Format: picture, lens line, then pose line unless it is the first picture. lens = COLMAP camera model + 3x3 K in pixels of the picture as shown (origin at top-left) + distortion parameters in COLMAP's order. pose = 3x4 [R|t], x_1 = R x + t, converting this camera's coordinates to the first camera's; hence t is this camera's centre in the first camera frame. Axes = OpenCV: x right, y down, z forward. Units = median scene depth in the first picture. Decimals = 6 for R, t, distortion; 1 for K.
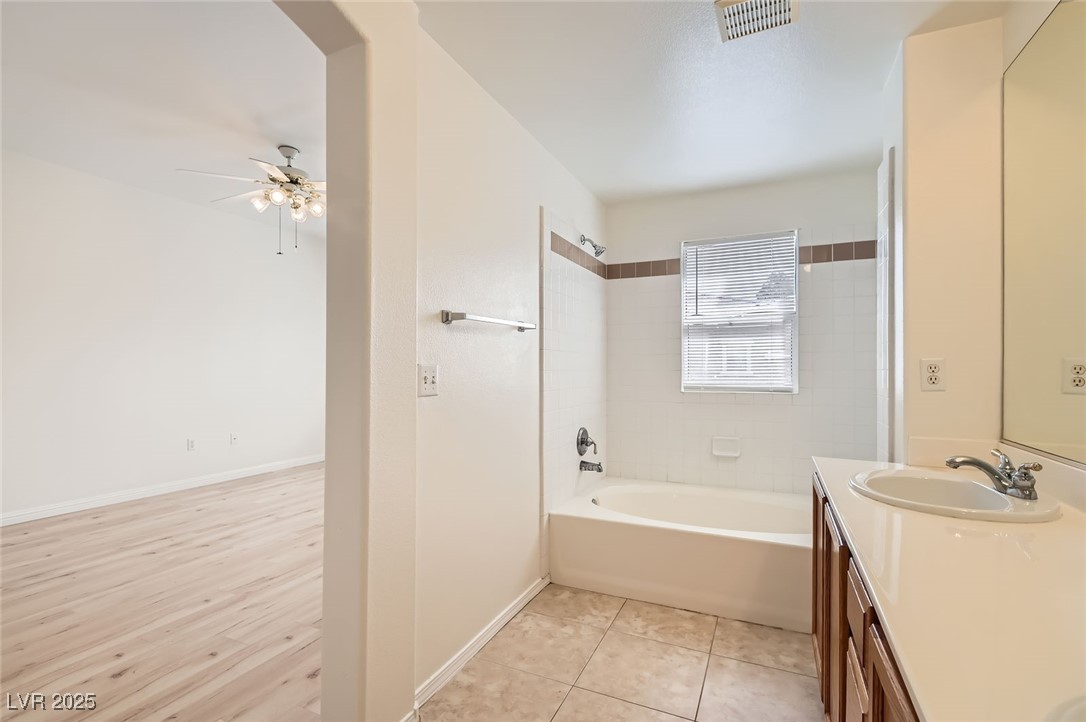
lens RADIAL K [[501.5, 0, 537.6], [0, 501.5, 364.3], [0, 0, 1]] dist [0.006301, -0.004110]
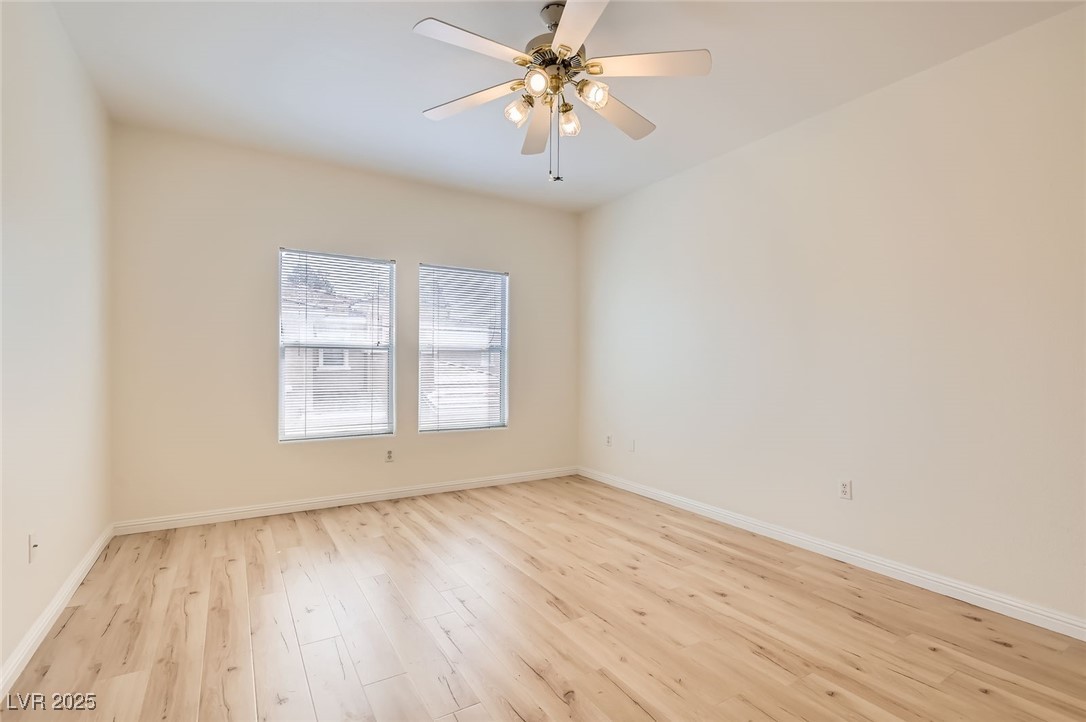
lens RADIAL K [[501.5, 0, 547.6], [0, 501.5, 369.6], [0, 0, 1]] dist [0.006301, -0.004110]
pose [[0.543217, -0.006404, 0.839568, -1.146425], [-0.014758, 0.999744, 0.017175, 0.001837], [-0.839463, -0.021720, 0.542983, 0.746397]]
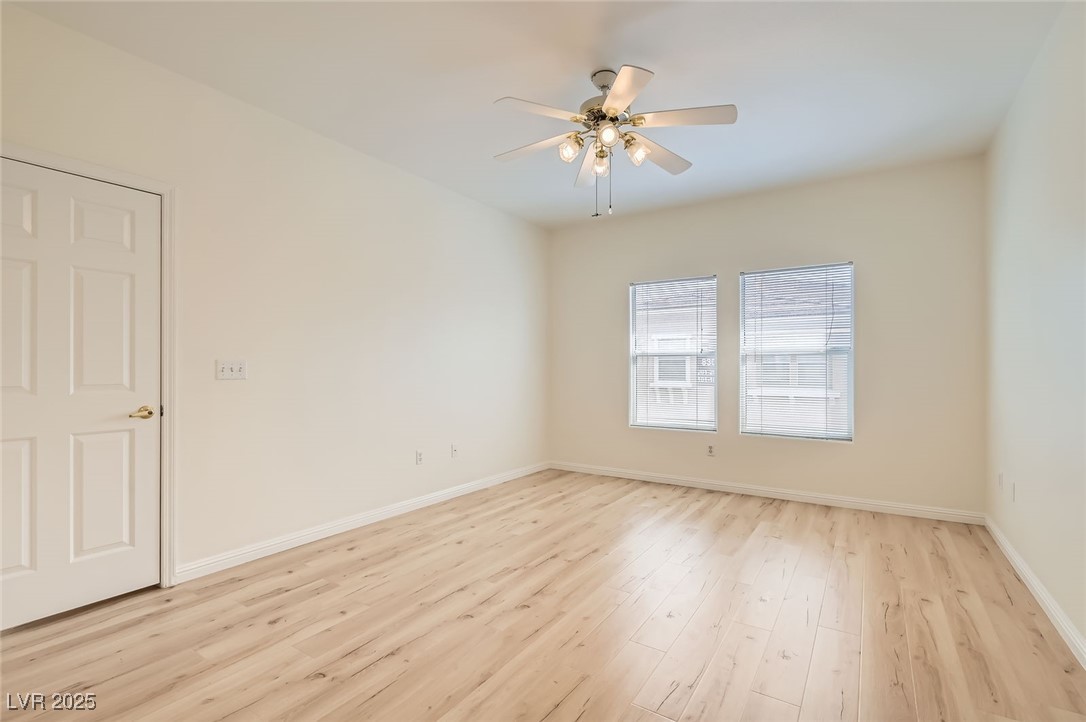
lens RADIAL K [[501.5, 0, 543.8], [0, 501.5, 366.4], [0, 0, 1]] dist [0.006301, -0.004110]
pose [[0.990335, -0.001515, -0.138687, -0.539924], [0.002297, 0.999982, 0.005475, 0.000231], [0.138677, -0.005741, 0.990321, 0.272749]]
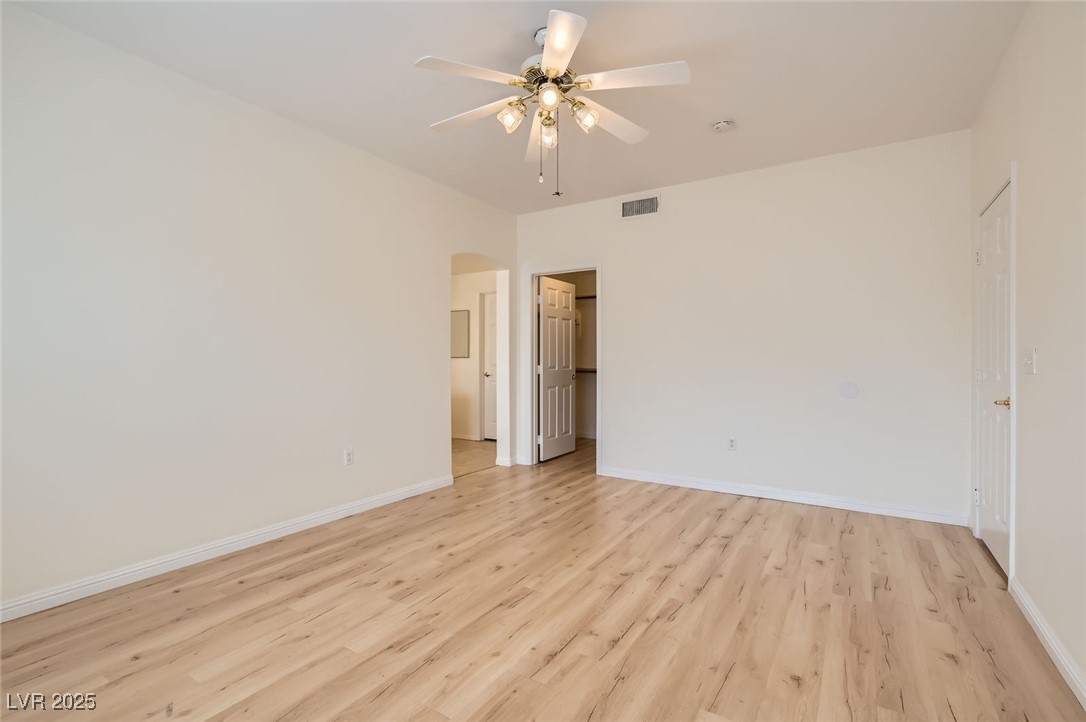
lens RADIAL K [[501.5, 0, 534.1], [0, 501.5, 357.1], [0, 0, 1]] dist [0.006301, -0.004110]
pose [[-0.989582, -0.002757, 0.143945, -0.643550], [-0.003931, 0.999961, -0.007876, 0.011132], [-0.143918, -0.008359, -0.989554, 1.873426]]
